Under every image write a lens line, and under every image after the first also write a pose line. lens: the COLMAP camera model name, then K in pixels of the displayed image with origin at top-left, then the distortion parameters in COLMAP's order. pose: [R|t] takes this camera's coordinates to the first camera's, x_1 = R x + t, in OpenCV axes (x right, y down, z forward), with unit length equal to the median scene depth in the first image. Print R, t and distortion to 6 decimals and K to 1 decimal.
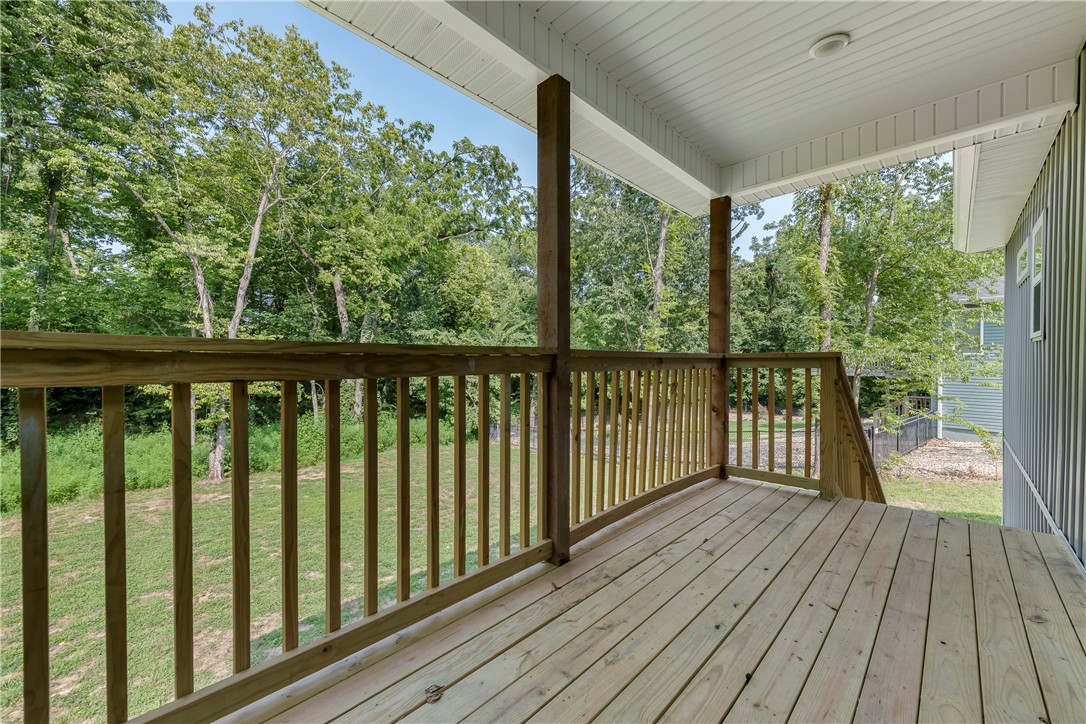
lens RADIAL K [[455.1, 0, 536.7], [0, 455.1, 366.2], [0, 0, 1]] dist [0.020275, -0.001735]
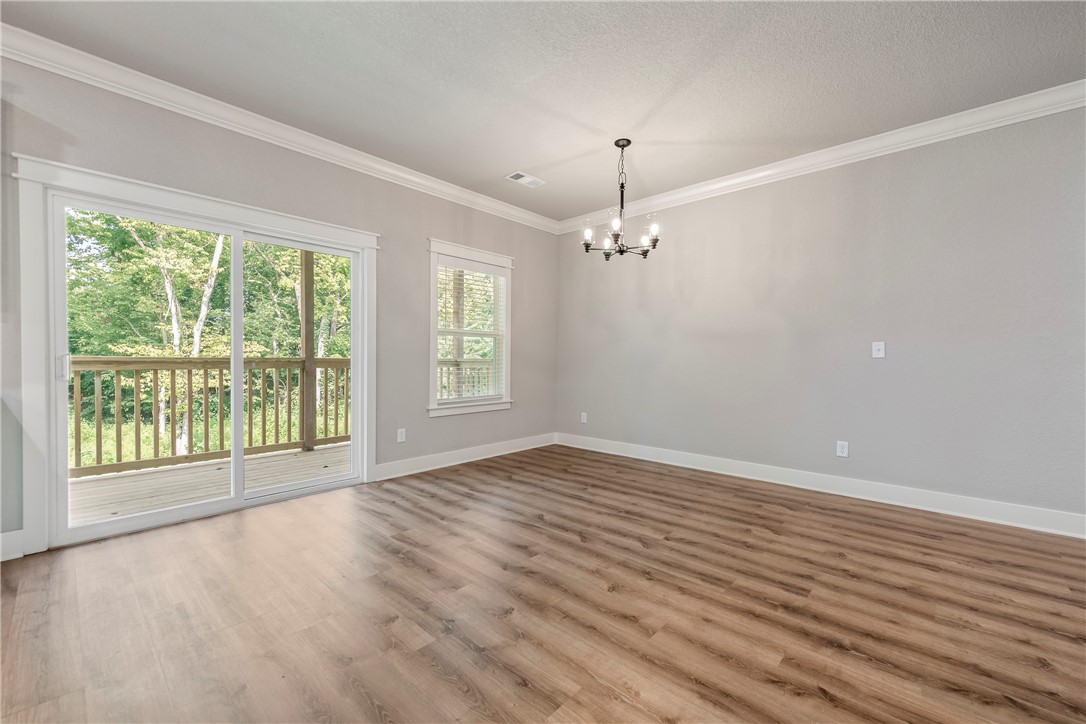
lens RADIAL K [[490.0, 0, 553.8], [0, 490.0, 369.2], [0, 0, 1]] dist [0.013767, -0.000754]
pose [[0.999779, 0.008165, 0.019376, 0.187404], [-0.008321, 0.999934, 0.007967, -0.001846], [-0.019310, -0.008127, 0.999781, -0.229409]]
